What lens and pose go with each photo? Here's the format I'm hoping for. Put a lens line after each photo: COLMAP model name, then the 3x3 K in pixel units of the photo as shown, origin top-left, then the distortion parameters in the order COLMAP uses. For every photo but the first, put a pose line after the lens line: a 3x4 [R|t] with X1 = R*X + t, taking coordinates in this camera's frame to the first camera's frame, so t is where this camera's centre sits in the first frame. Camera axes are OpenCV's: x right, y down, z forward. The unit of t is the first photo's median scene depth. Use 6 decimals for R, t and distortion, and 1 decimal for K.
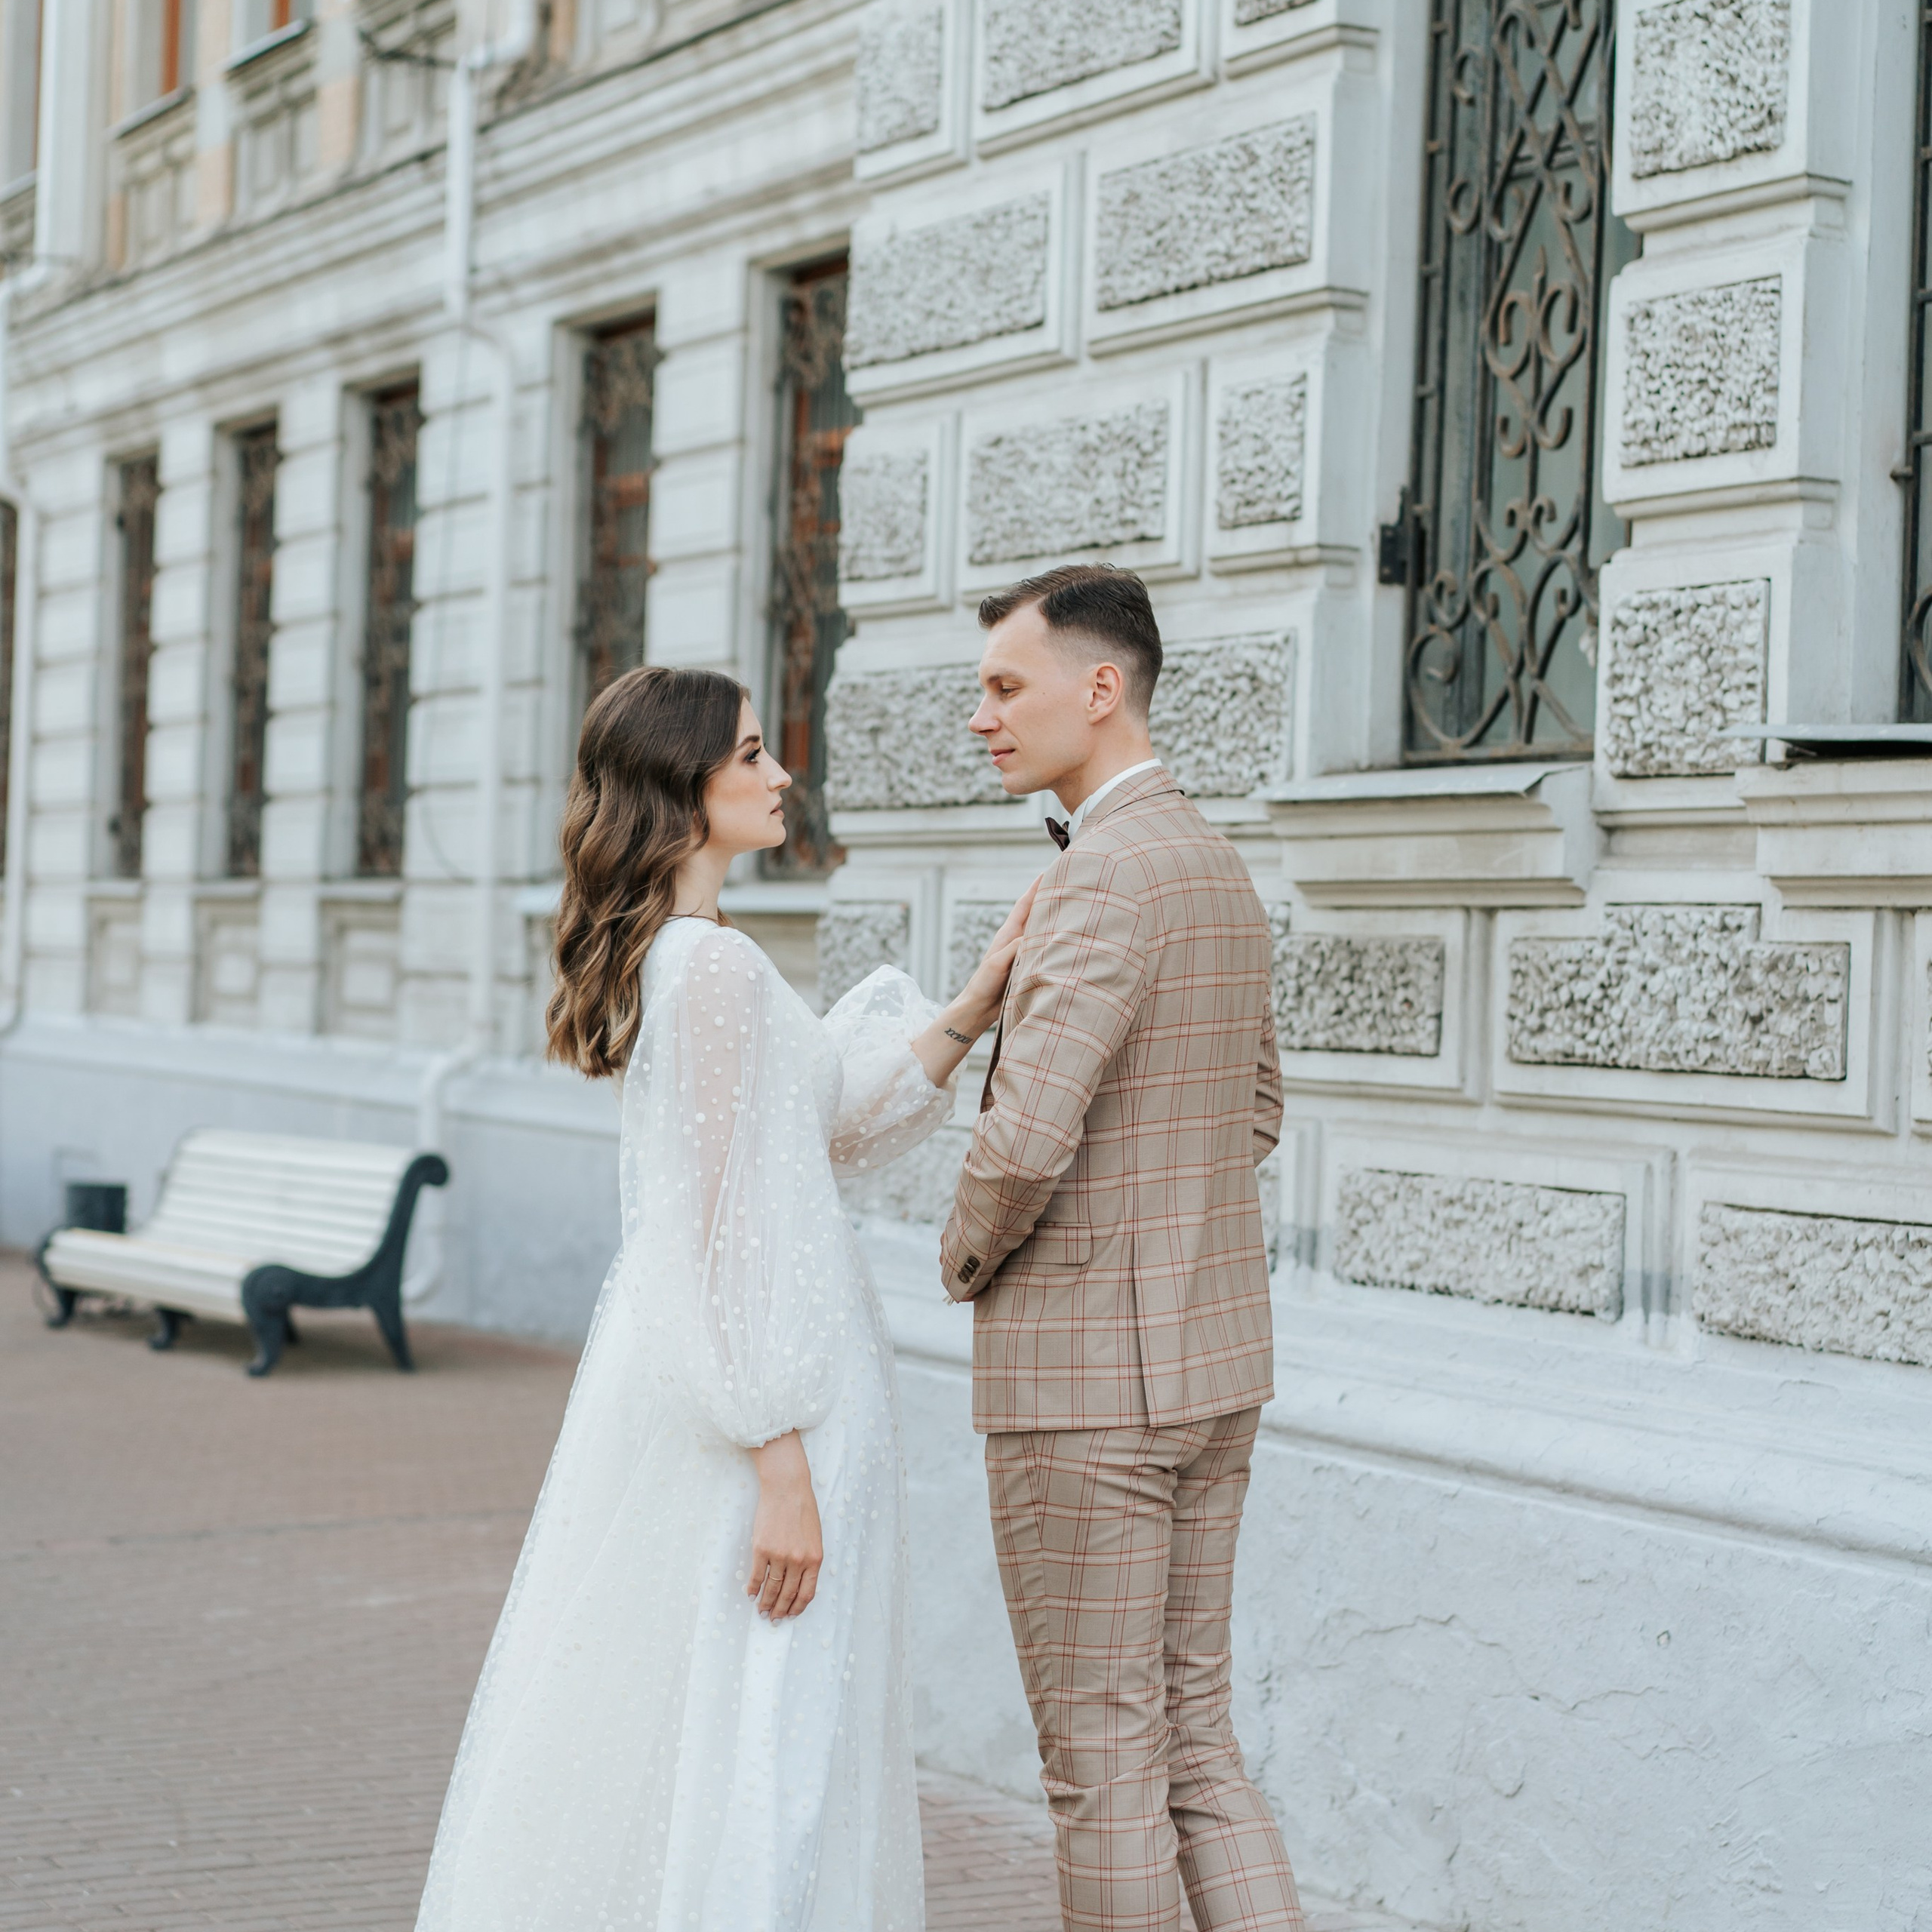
lens RADIAL K [[4601.4, 0, 966.4], [0, 4601.4, 904.5], [0, 0, 1]] dist [-0.005611, -0.007222]
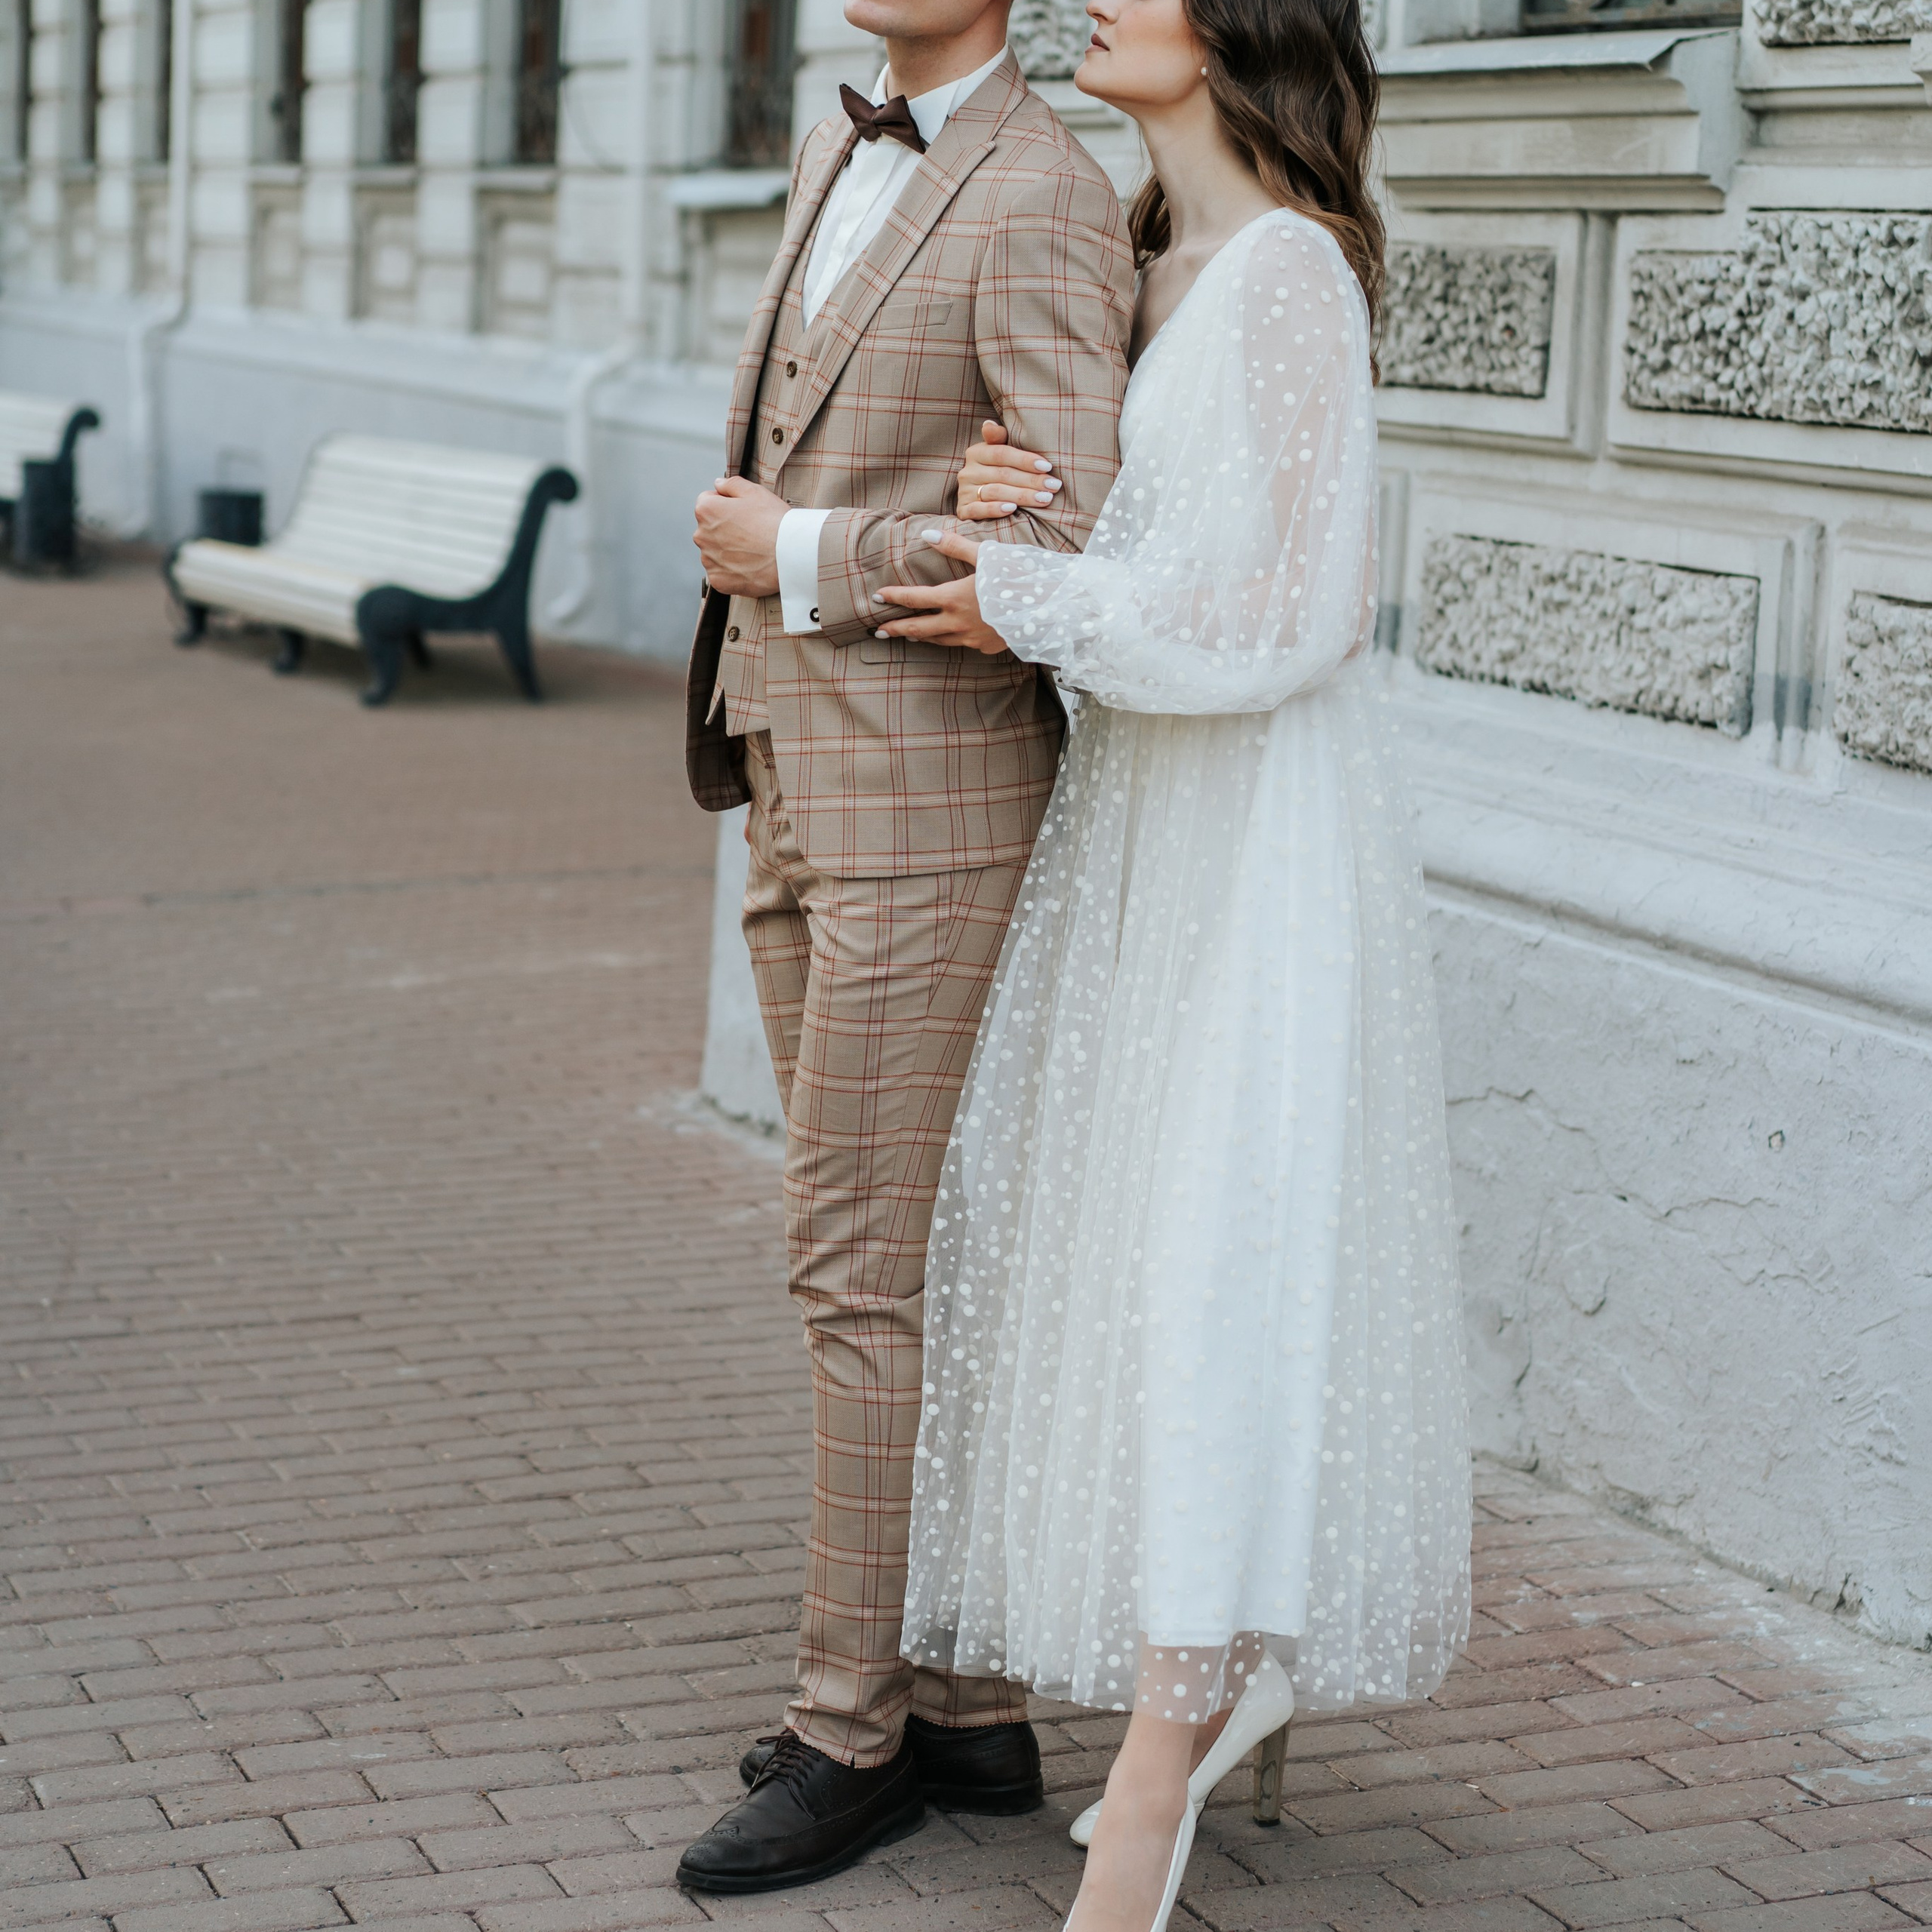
lens RADIAL K [[4603.3, 0, 959.8], [0, 4603.3, 920.8], [0, 0, 1]] dist [0.003760, -0.124187]
pose [[0.997955, 0.017805, -0.061383, 0.053442], [-0.008045, 0.987767, 0.155732, -0.001320], [0.063405, -0.154919, 0.985890, 0.190633]]
